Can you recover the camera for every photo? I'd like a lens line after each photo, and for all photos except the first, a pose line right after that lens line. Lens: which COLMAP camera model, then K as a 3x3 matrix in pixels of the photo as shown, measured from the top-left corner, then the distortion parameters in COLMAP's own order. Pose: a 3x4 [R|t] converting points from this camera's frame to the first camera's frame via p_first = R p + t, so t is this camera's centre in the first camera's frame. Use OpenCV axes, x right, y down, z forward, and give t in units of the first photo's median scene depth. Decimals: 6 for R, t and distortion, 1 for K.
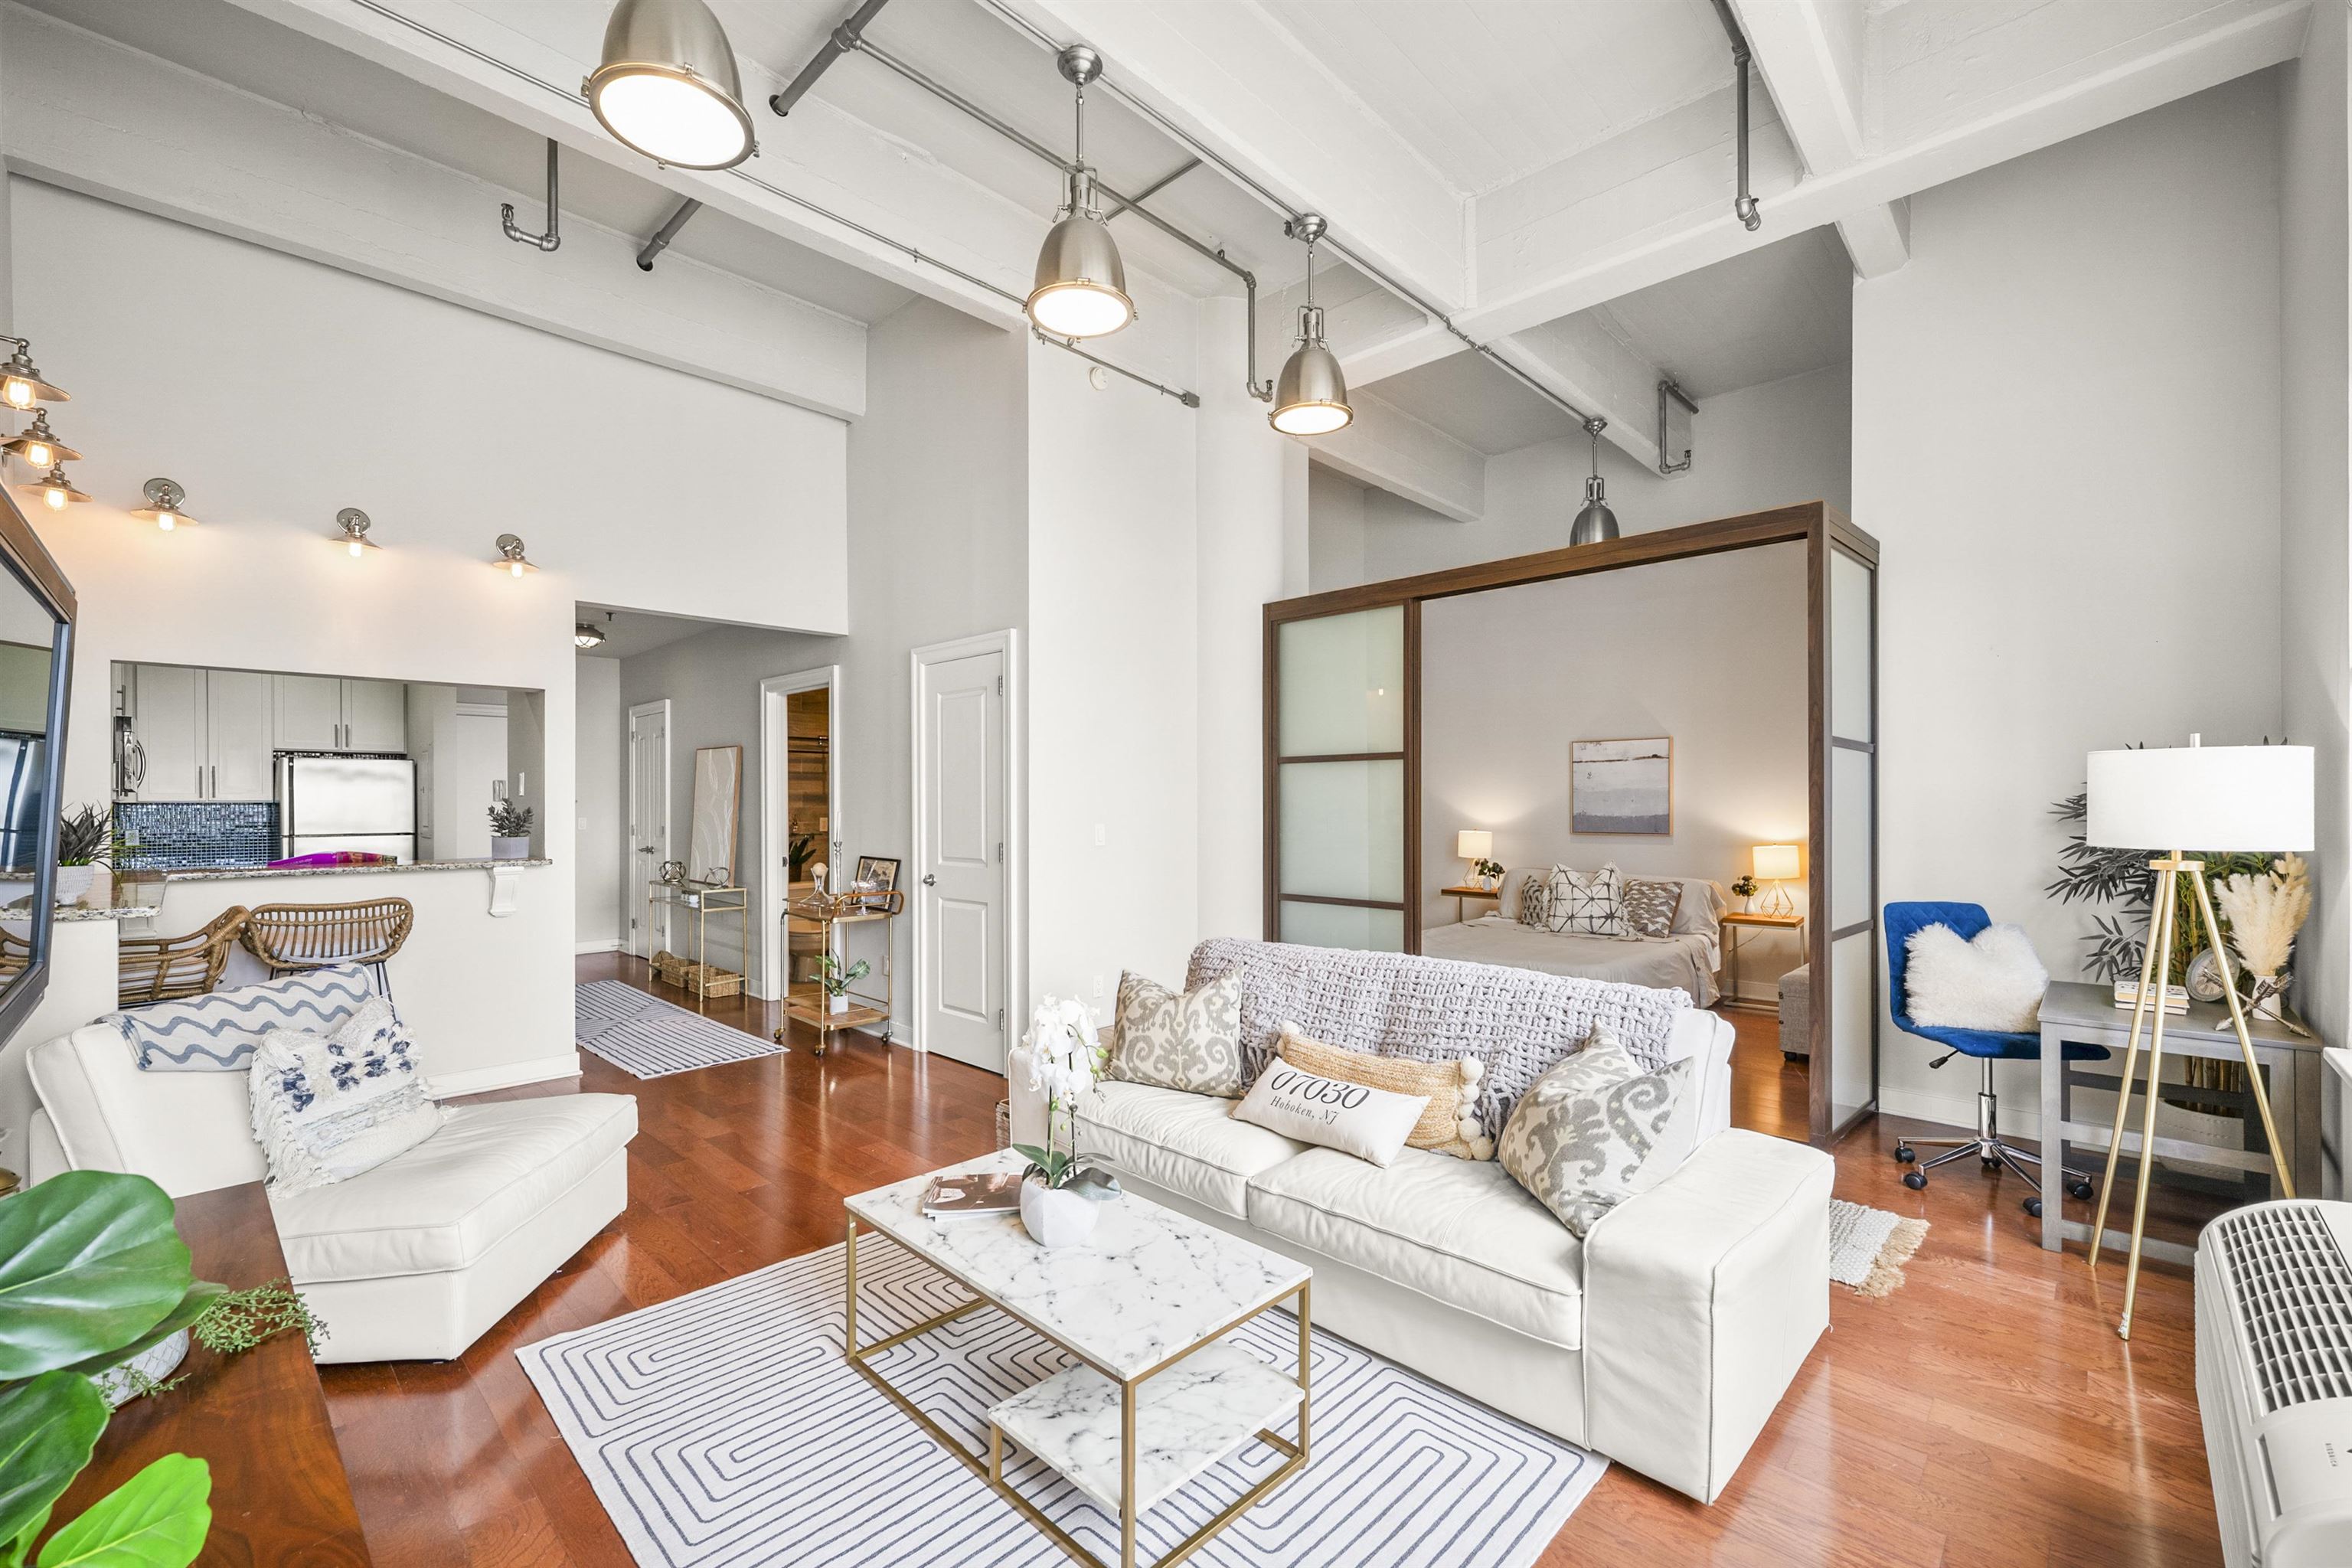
lens RADIAL K [[968.1, 0, 1178.2], [0, 968.1, 805.9], [0, 0, 1]] dist [0.000331, -0.000060]
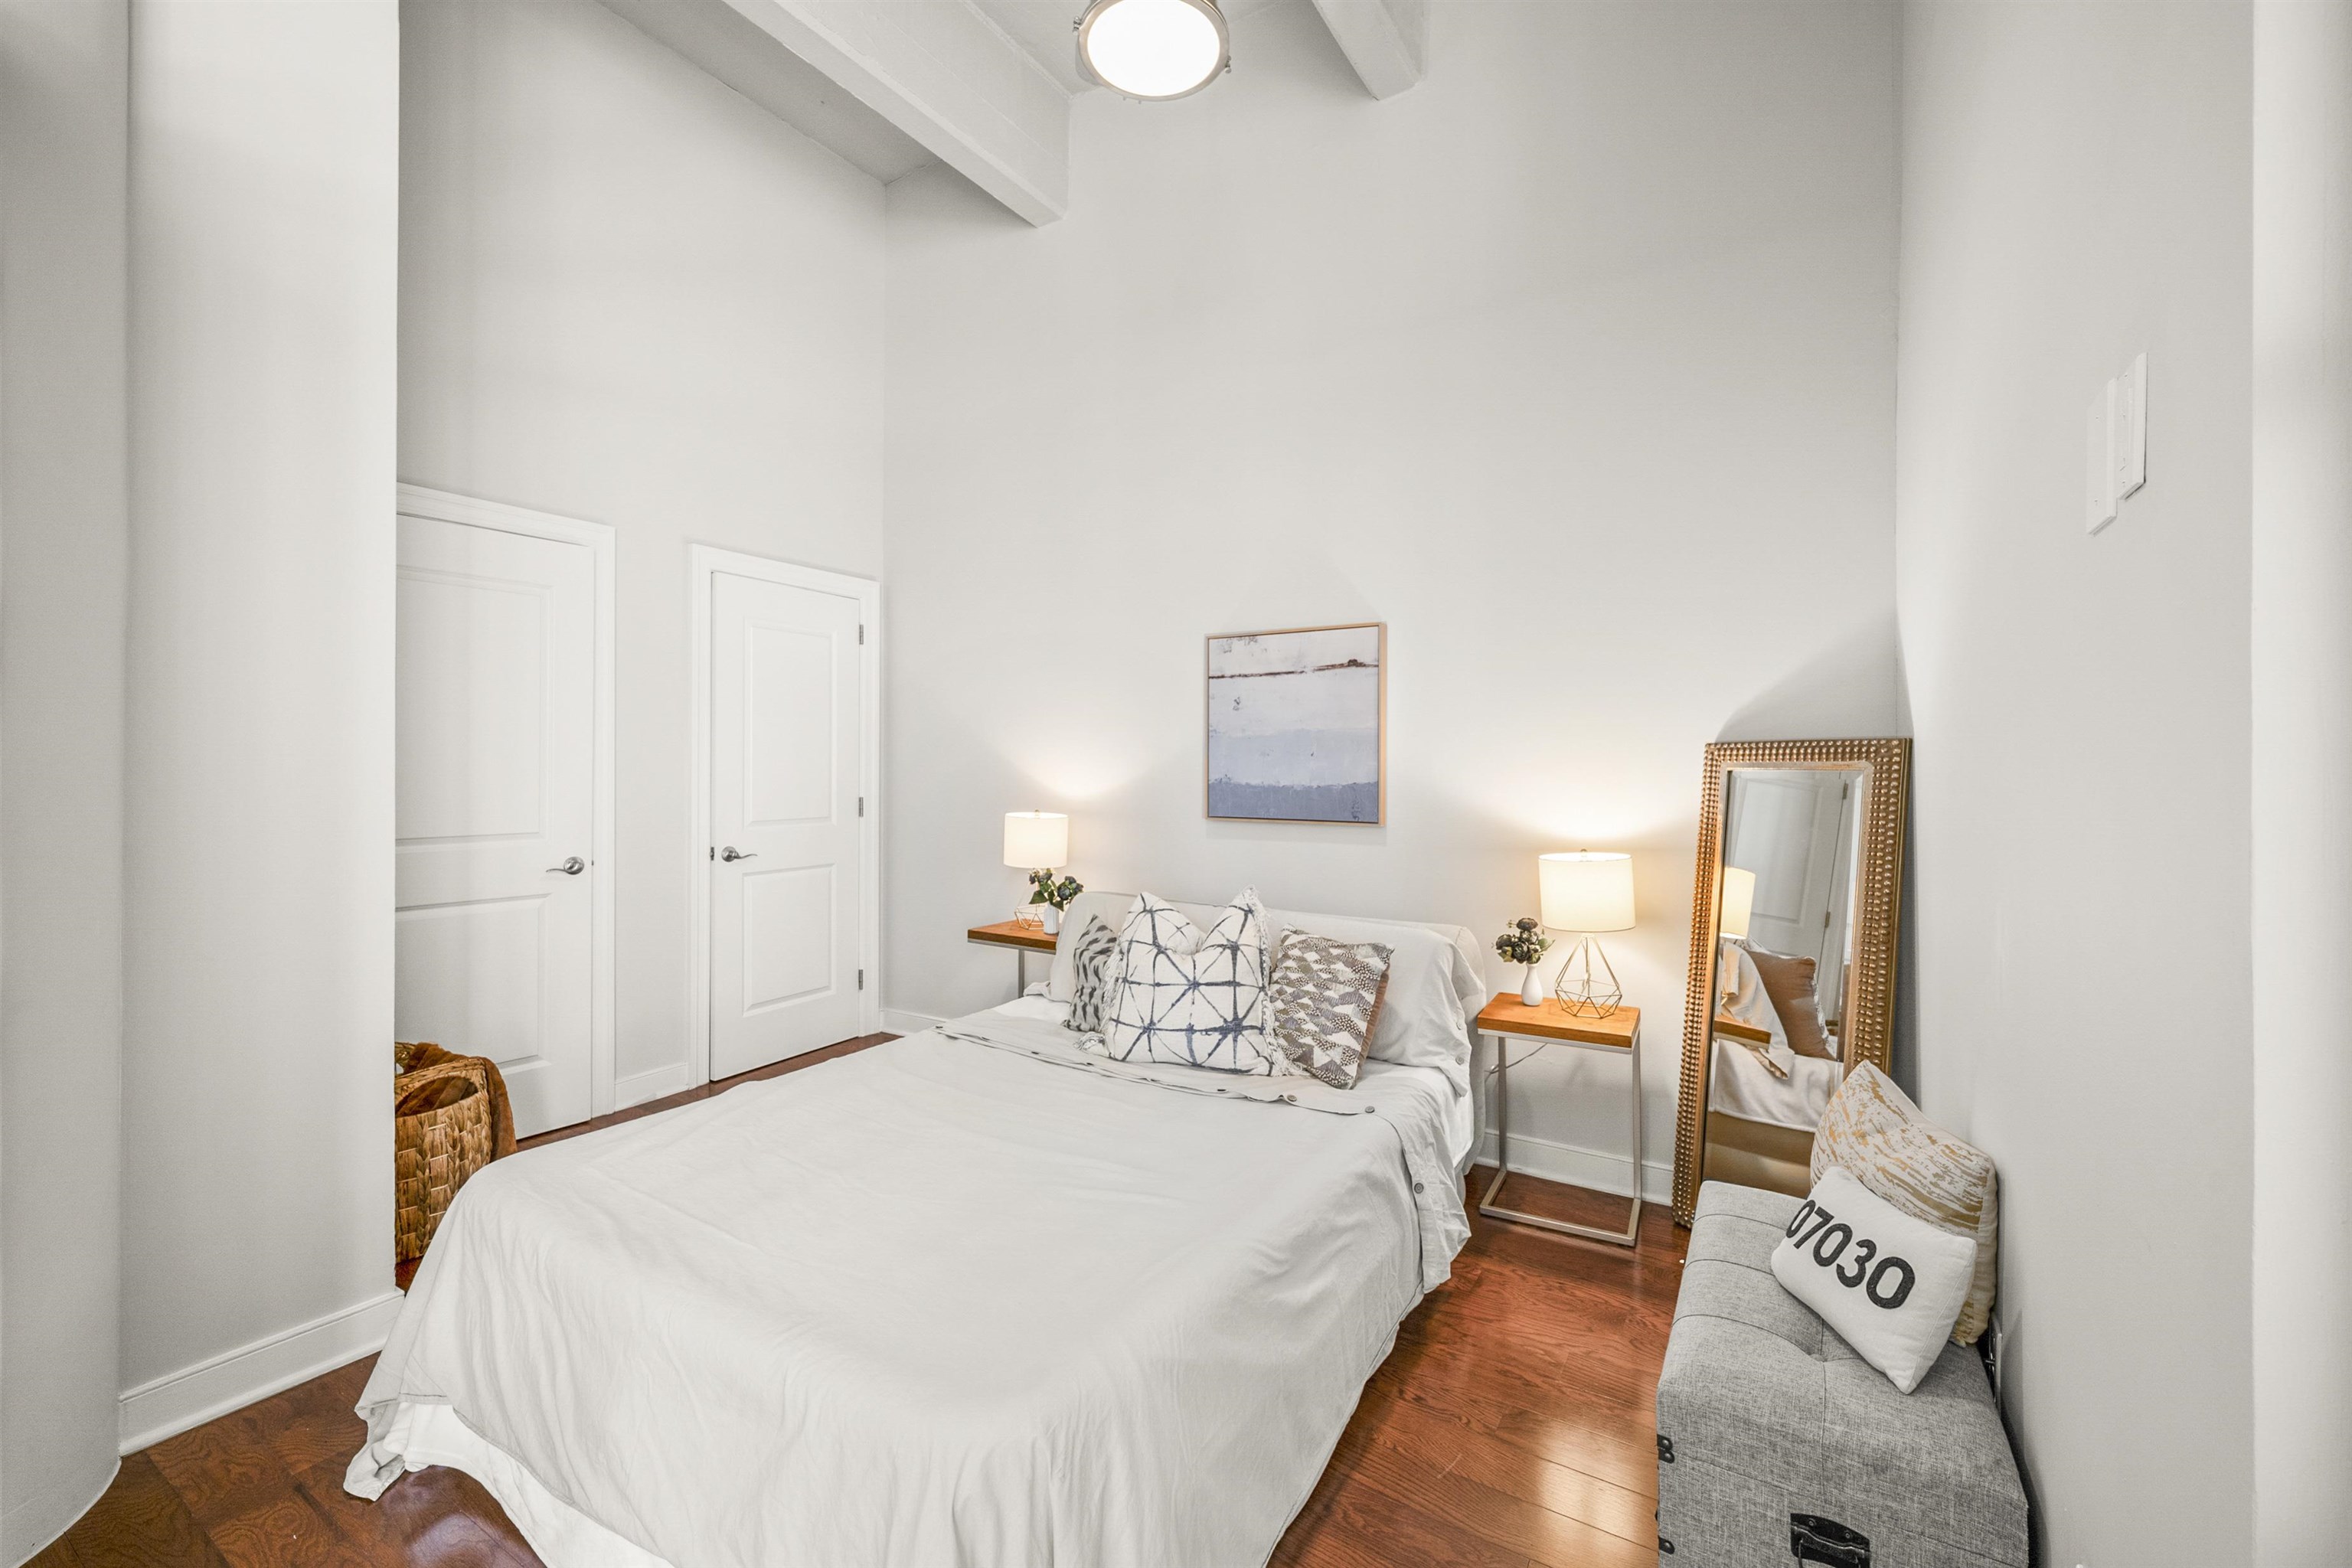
lens RADIAL K [[954.0, 0, 1179.7], [0, 954.0, 779.7], [0, 0, 1]] dist [0.001067, -0.000349]
pose [[0.978332, -0.000342, 0.207044, 0.328536], [-0.002378, 0.999914, 0.012889, 0.001612], [-0.207031, -0.013102, 0.978247, 0.584659]]
